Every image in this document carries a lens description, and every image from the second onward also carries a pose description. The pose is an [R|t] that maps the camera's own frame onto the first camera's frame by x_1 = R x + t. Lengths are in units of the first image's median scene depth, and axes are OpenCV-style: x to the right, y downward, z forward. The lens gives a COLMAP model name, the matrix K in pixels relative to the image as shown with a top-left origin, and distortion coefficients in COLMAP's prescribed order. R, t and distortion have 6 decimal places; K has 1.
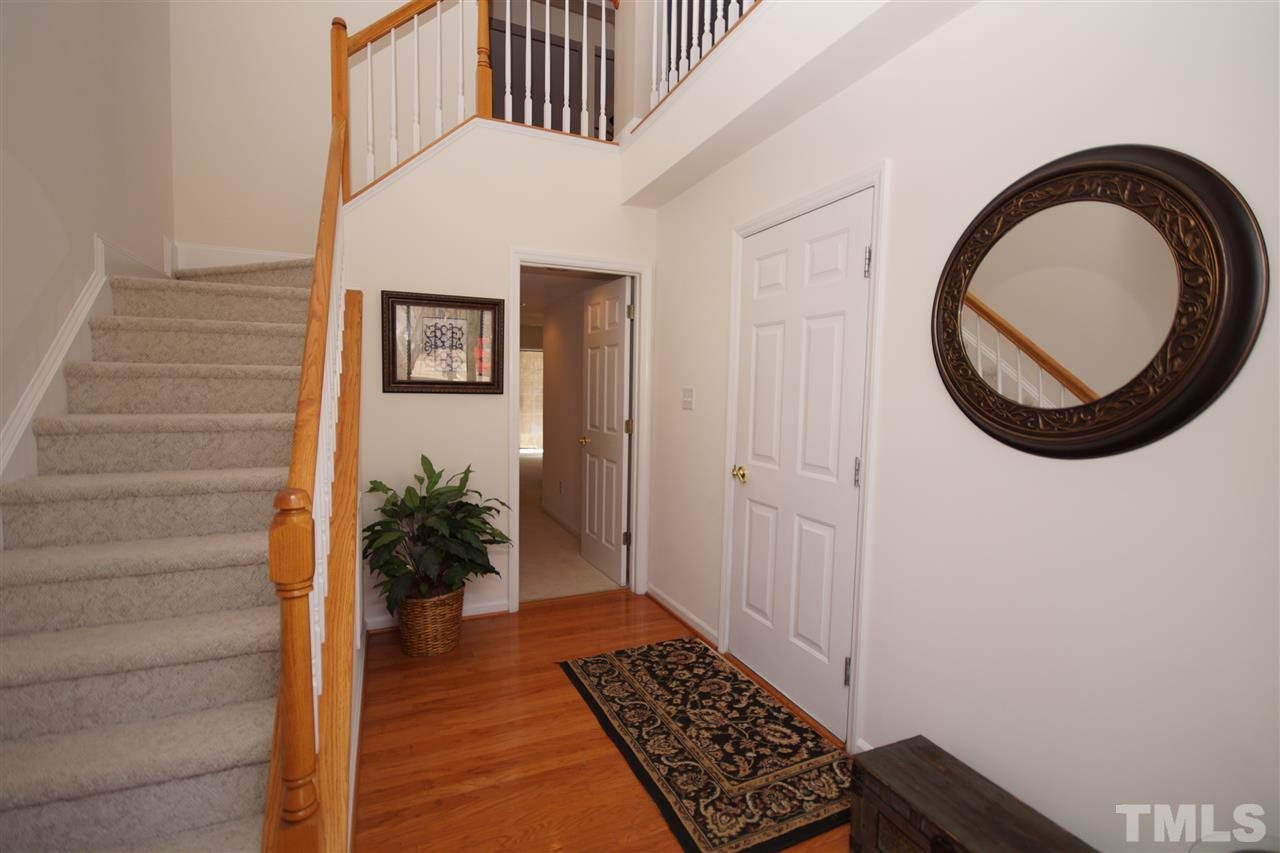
lens RADIAL K [[568.8, 0, 640.0], [0, 568.8, 426.5], [0, 0, 1]] dist [0.004315, -0.011849]
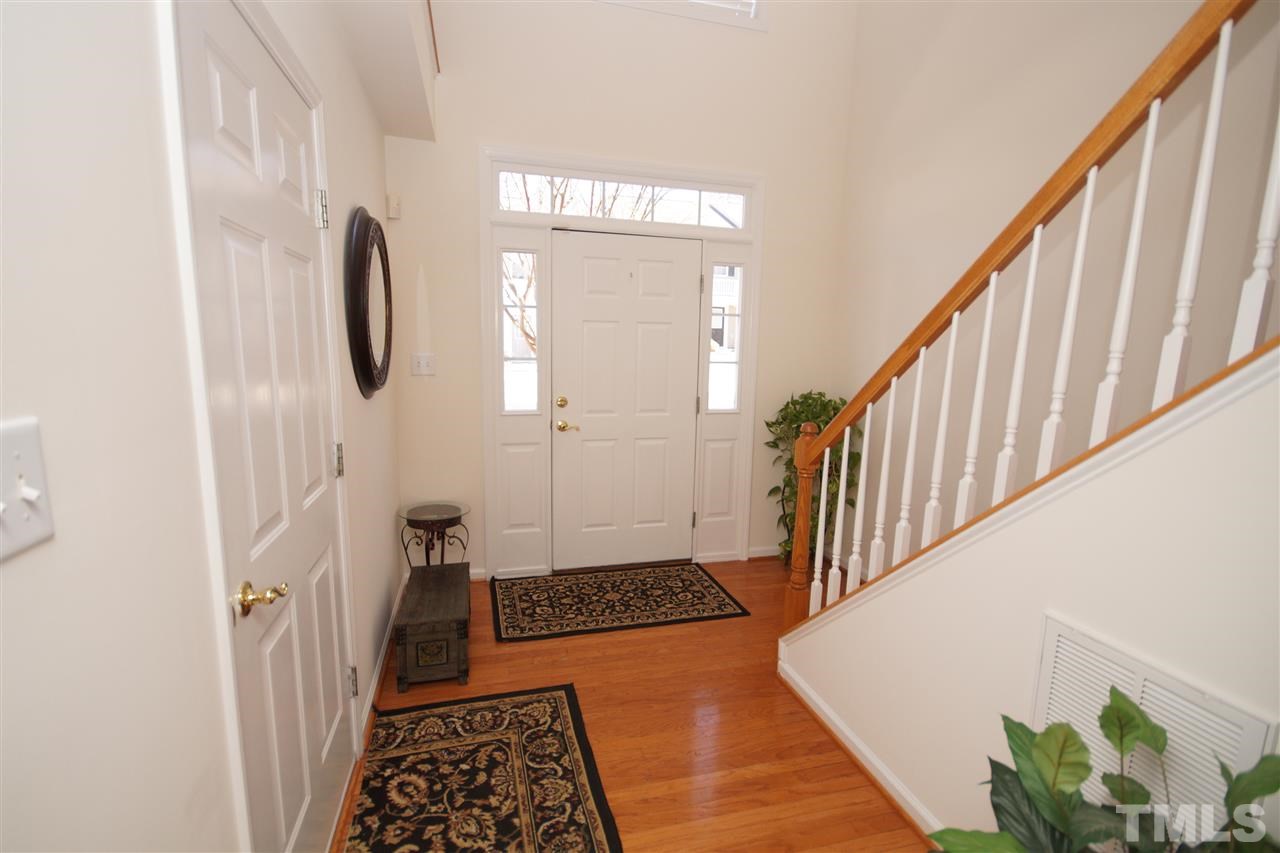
lens RADIAL K [[568.8, 0, 640.0], [0, 568.8, 426.5], [0, 0, 1]] dist [0.004315, -0.011849]
pose [[-0.988490, -0.058167, 0.139658, -0.181822], [-0.025879, 0.974539, 0.222719, -0.170347], [-0.149057, 0.216541, -0.964828, 1.737220]]
